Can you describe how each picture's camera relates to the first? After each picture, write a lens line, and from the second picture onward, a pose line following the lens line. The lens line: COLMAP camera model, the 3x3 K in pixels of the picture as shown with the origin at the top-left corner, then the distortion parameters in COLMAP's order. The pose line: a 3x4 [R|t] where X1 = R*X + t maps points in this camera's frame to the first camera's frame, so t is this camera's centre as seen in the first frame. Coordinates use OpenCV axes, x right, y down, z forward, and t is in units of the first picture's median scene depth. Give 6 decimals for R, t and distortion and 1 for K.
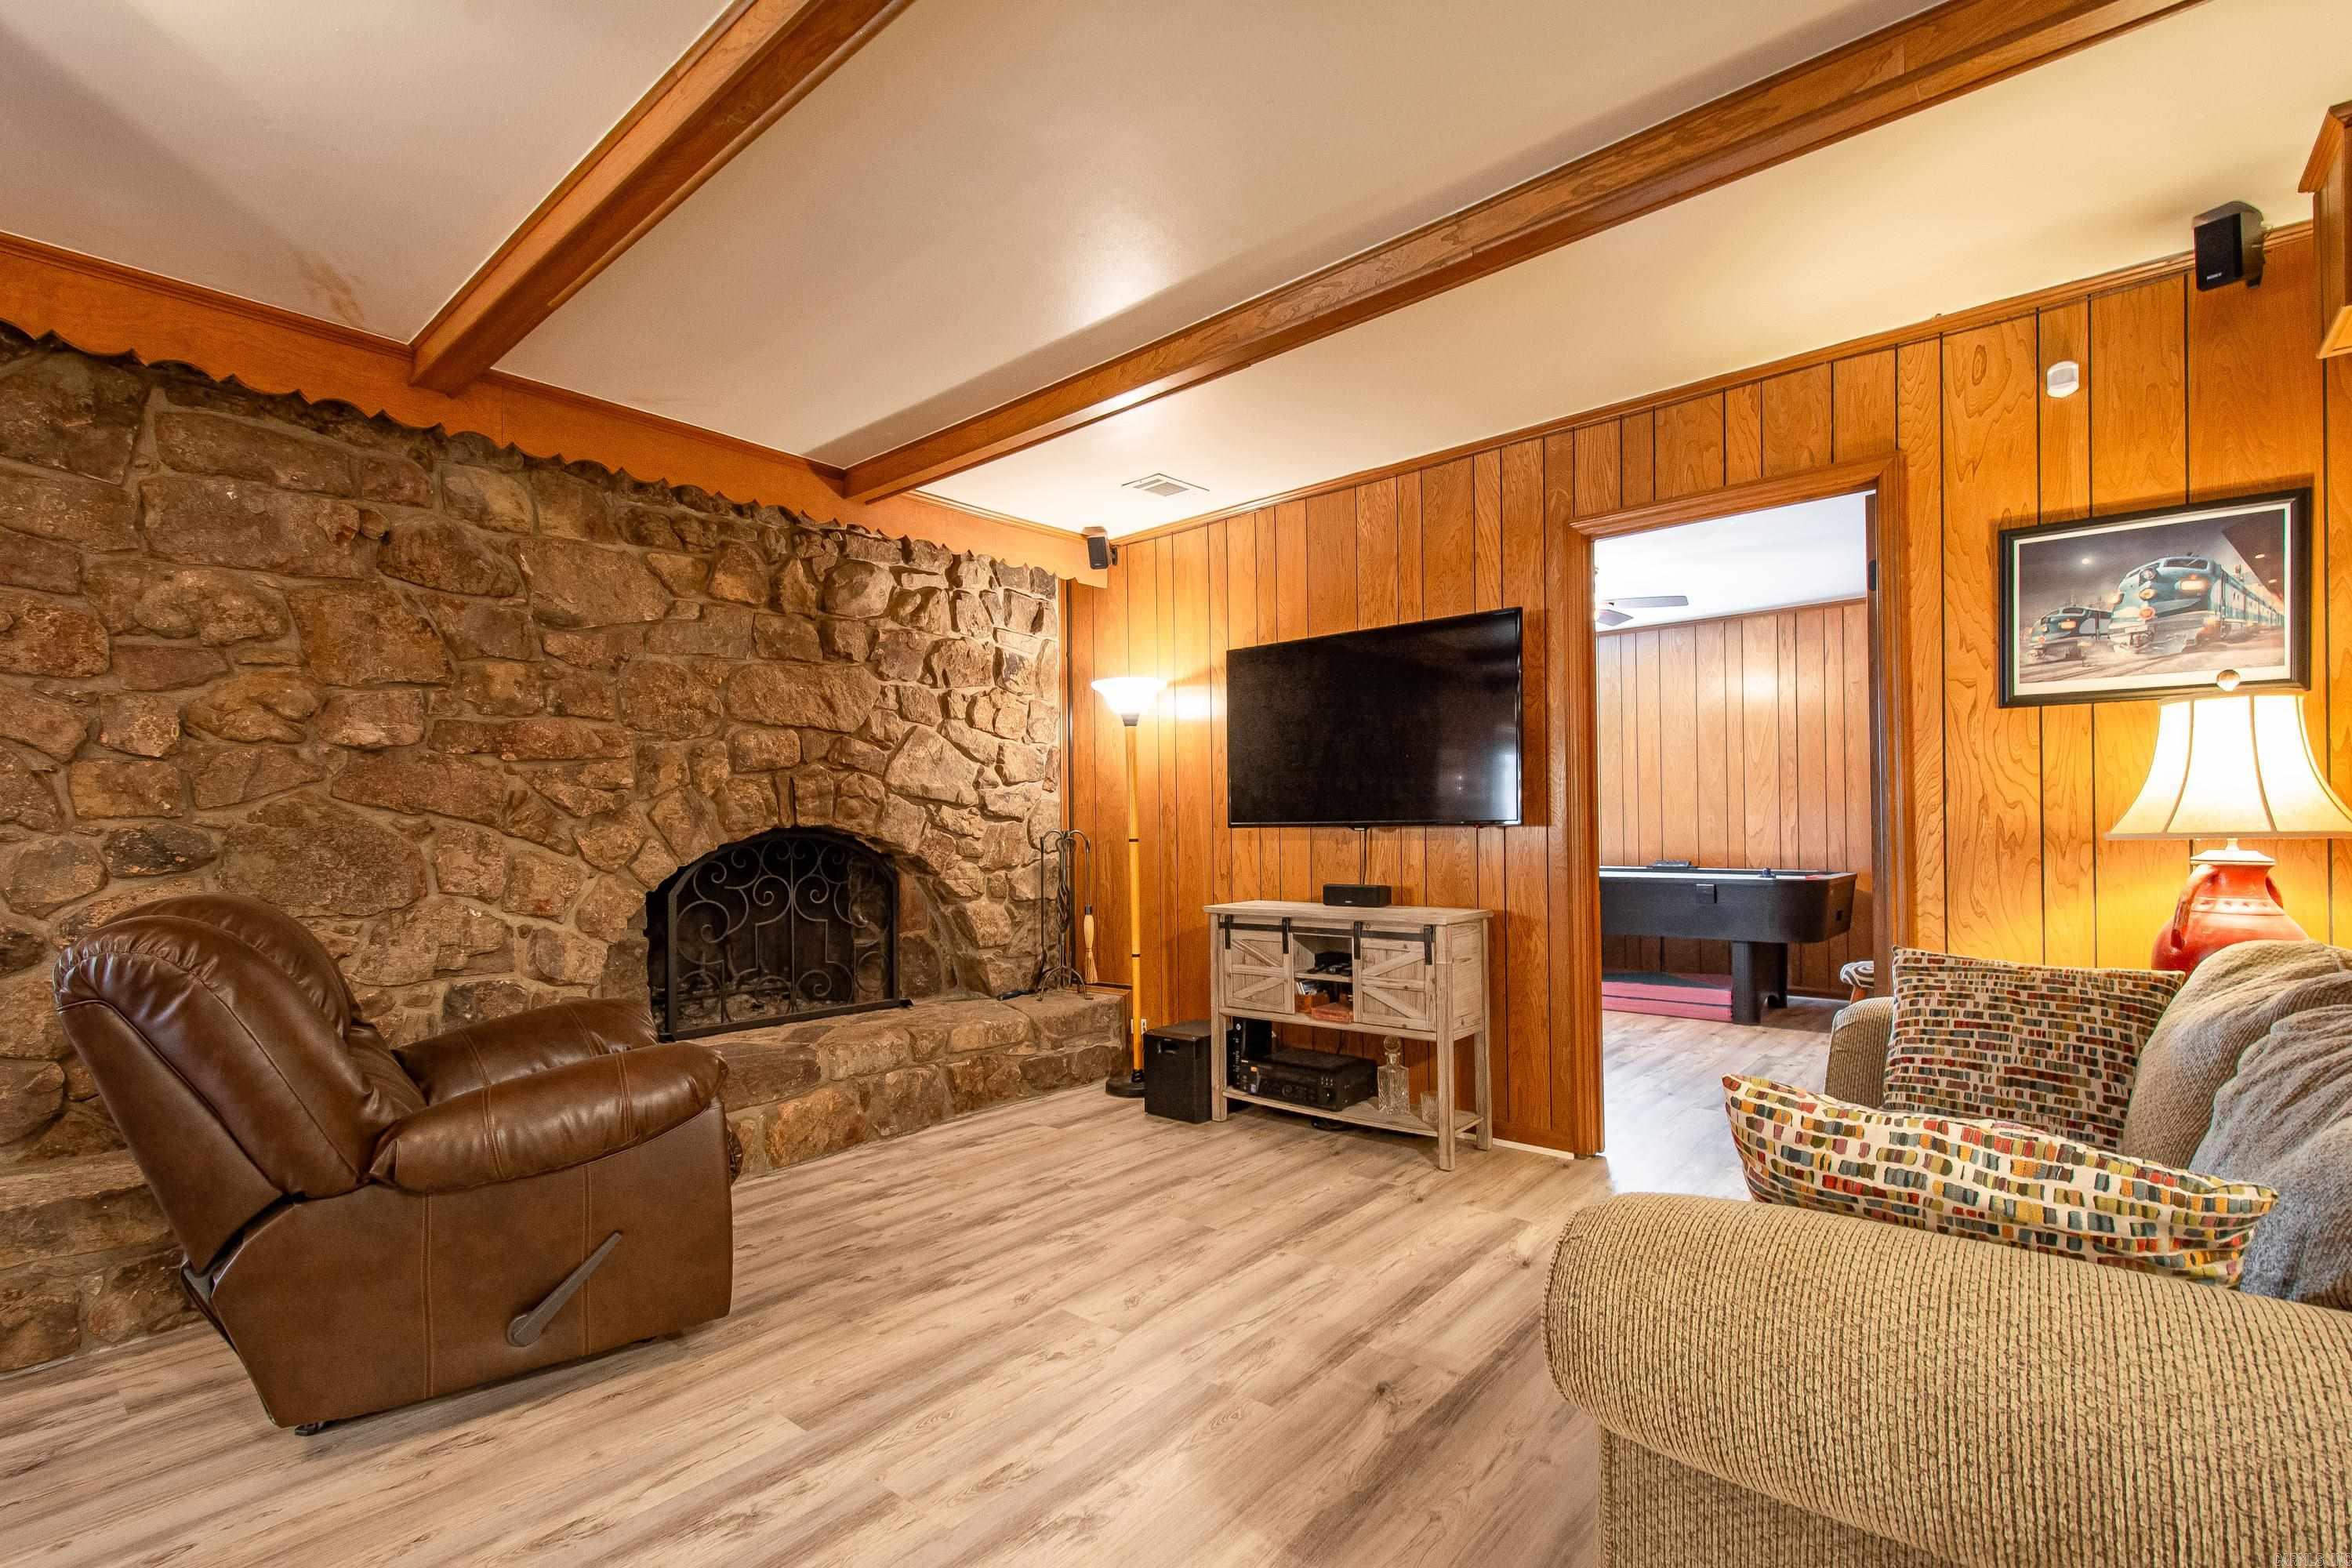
lens RADIAL K [[1051.8, 0, 1220.4], [0, 1051.8, 819.8], [0, 0, 1]] dist [0.015979, -0.008501]
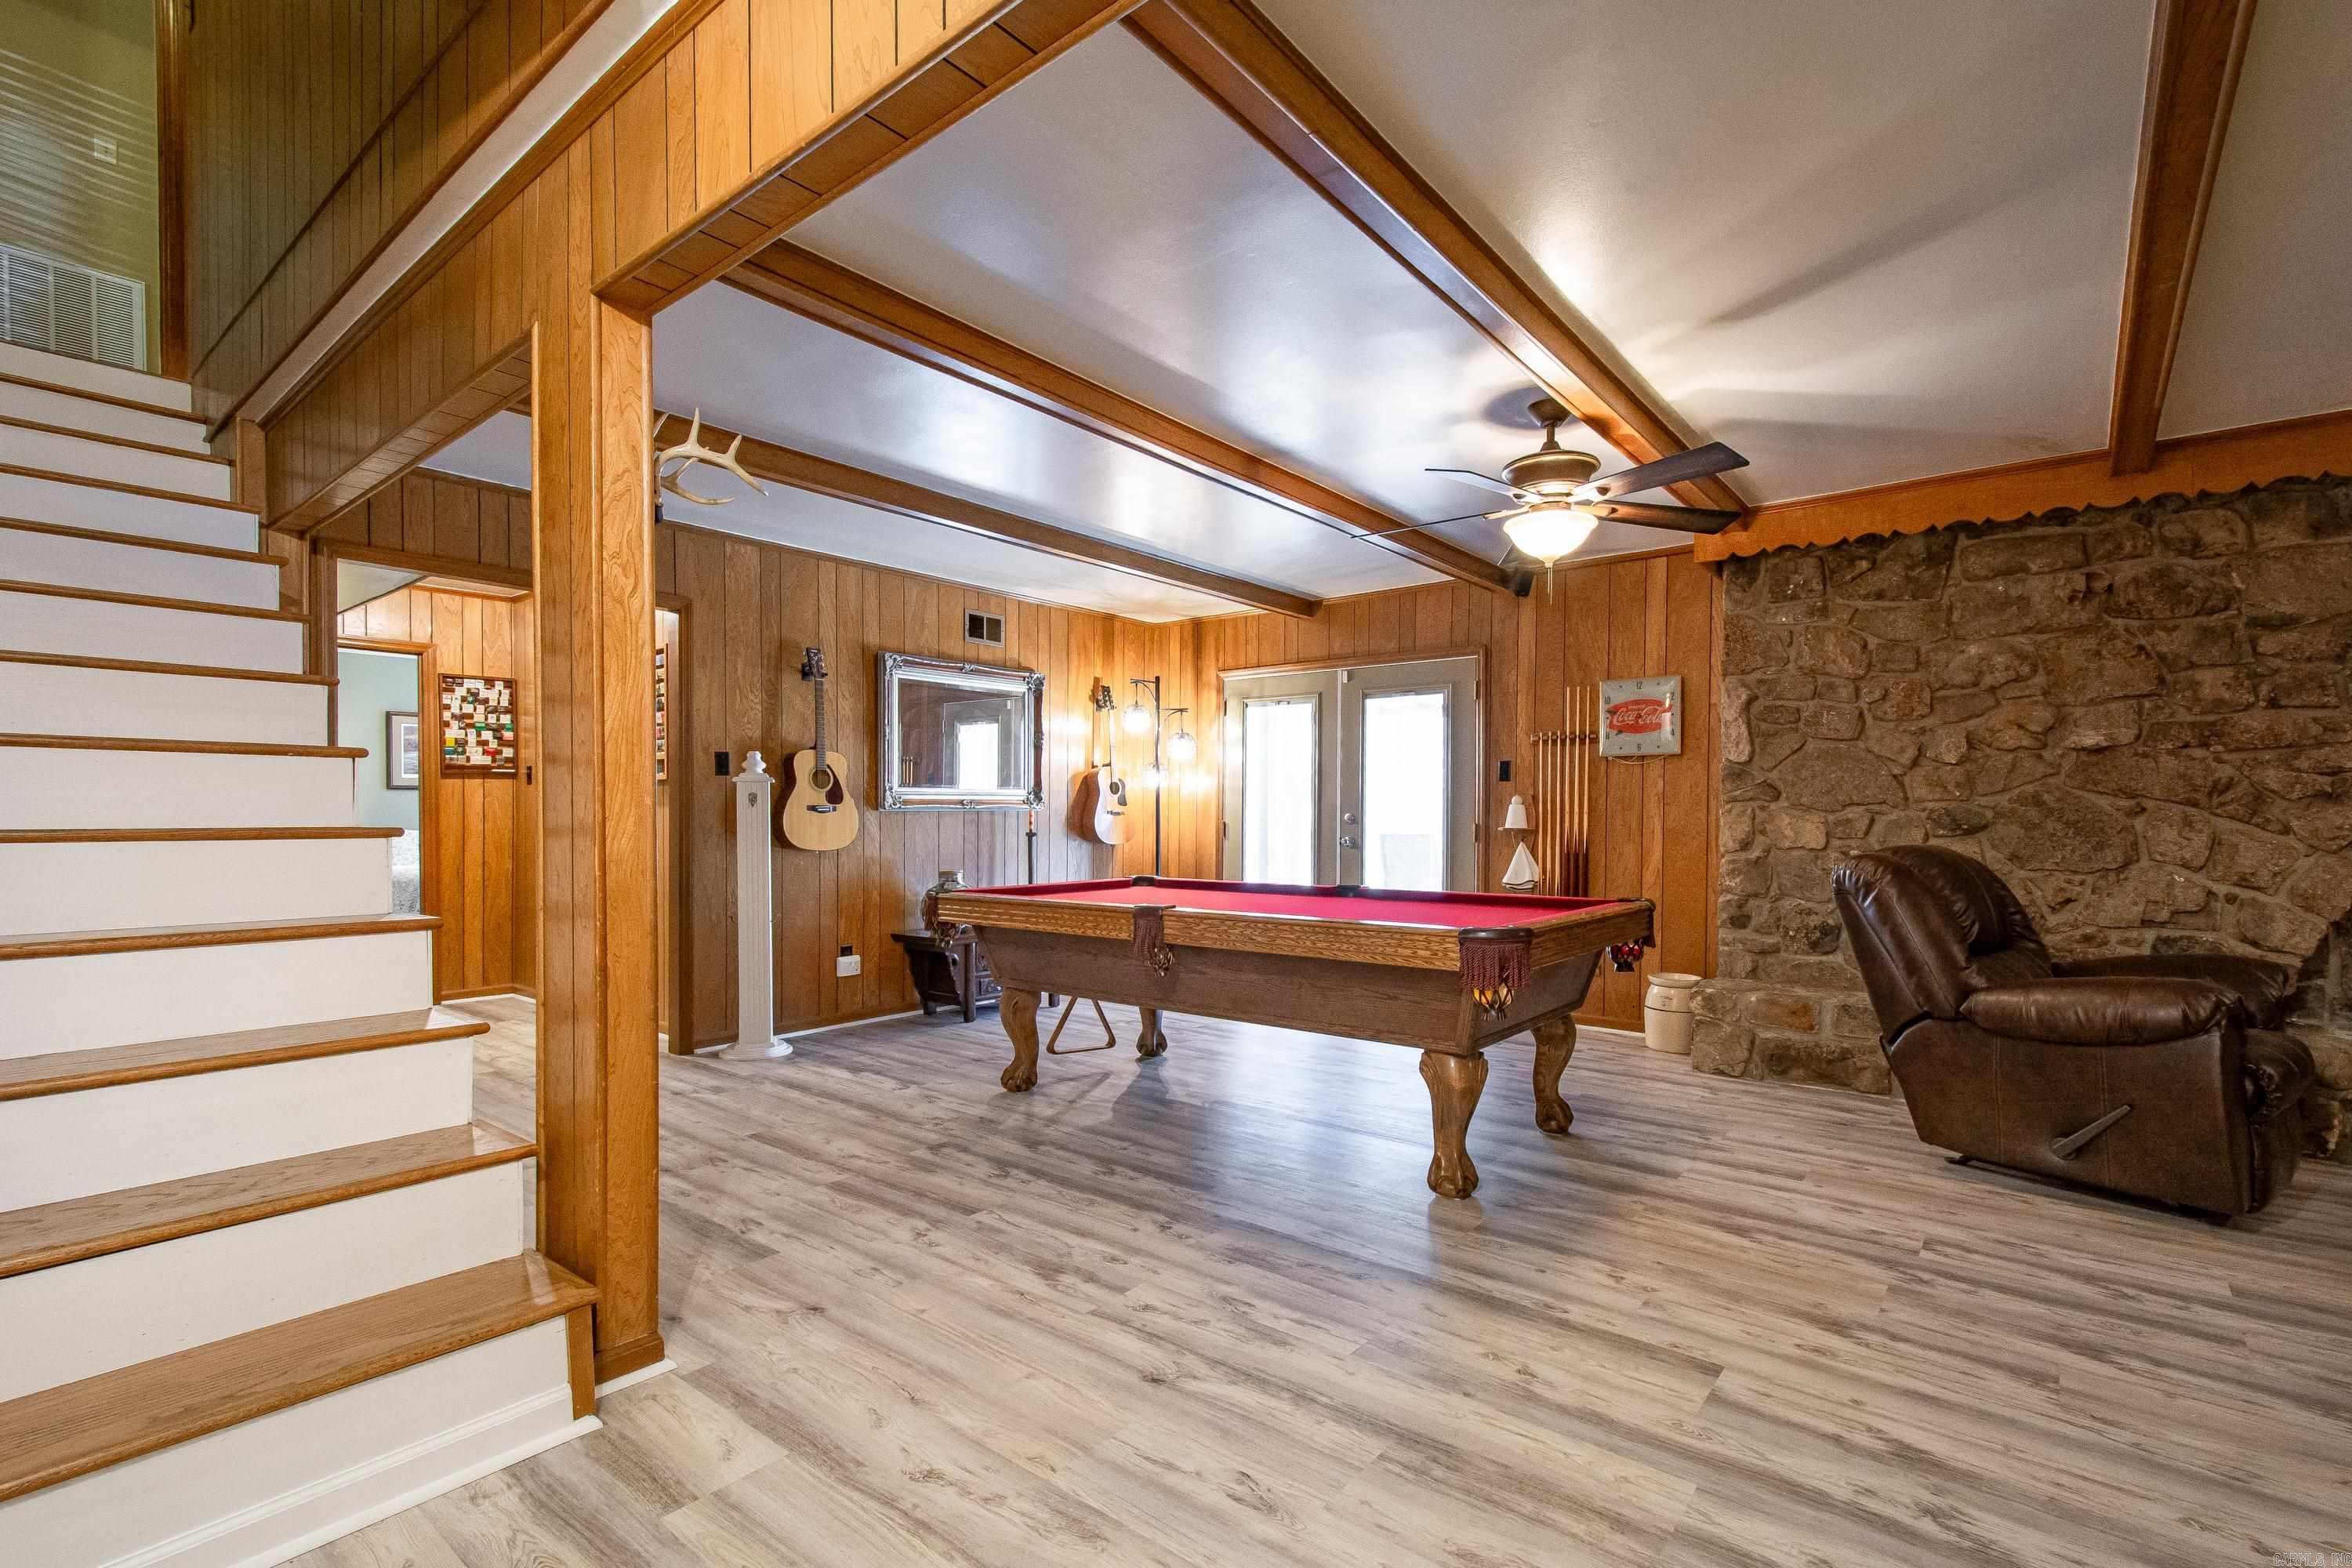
lens RADIAL K [[1051.8, 0, 1170.4], [0, 1051.8, 834.2], [0, 0, 1]] dist [0.015979, -0.008501]
pose [[-0.024390, 0.031378, -0.999210, 0.569958], [0.000101, 0.999507, 0.031385, -0.001371], [0.999703, 0.000665, -0.024381, -0.142009]]
